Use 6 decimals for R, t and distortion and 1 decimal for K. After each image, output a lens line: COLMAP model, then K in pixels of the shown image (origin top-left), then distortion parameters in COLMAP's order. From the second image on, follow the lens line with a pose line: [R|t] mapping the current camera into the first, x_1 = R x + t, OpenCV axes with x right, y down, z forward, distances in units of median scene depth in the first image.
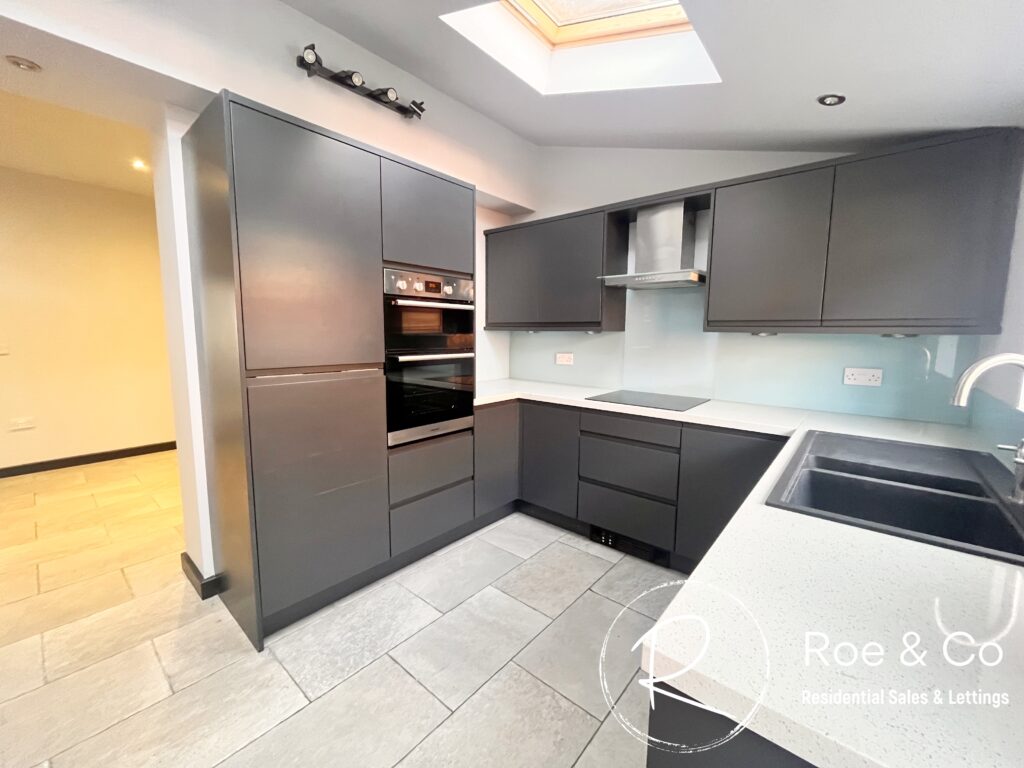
lens RADIAL K [[415.4, 0, 511.3], [0, 415.4, 379.9], [0, 0, 1]] dist [-0.002028, -0.000011]
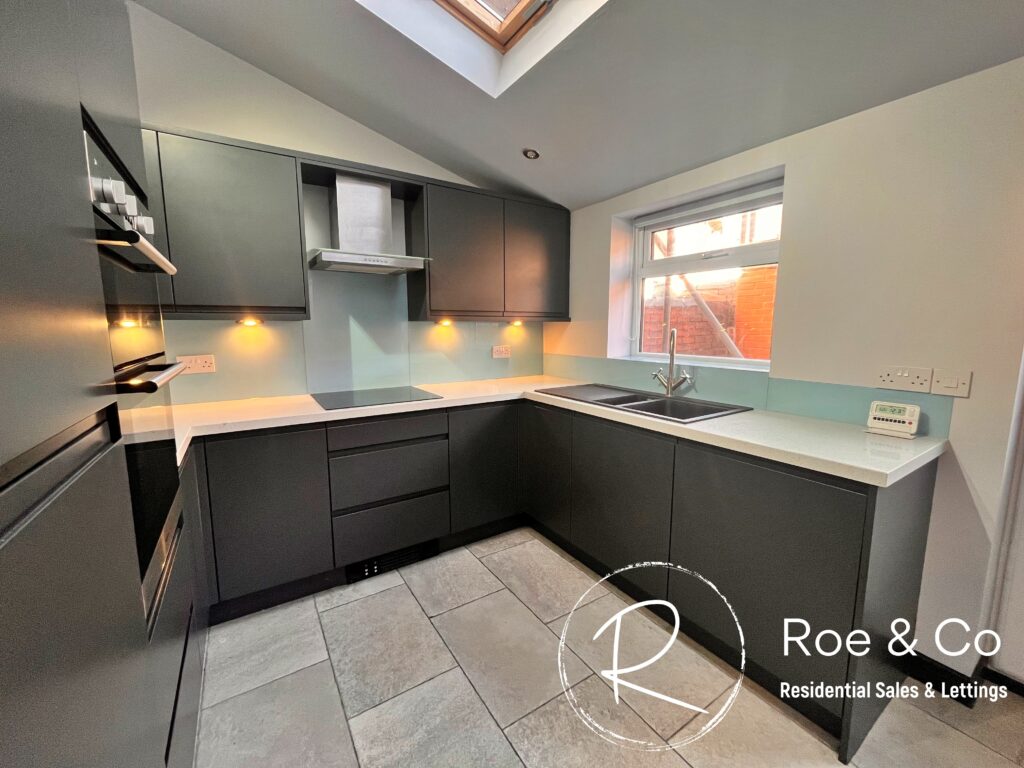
lens RADIAL K [[415.4, 0, 511.3], [0, 415.4, 379.9], [0, 0, 1]] dist [-0.002028, -0.000011]
pose [[0.284999, -0.132013, 0.949394, -0.472399], [0.116857, 0.987868, 0.102283, -0.049557], [-0.951378, 0.081793, 0.296968, 0.490863]]
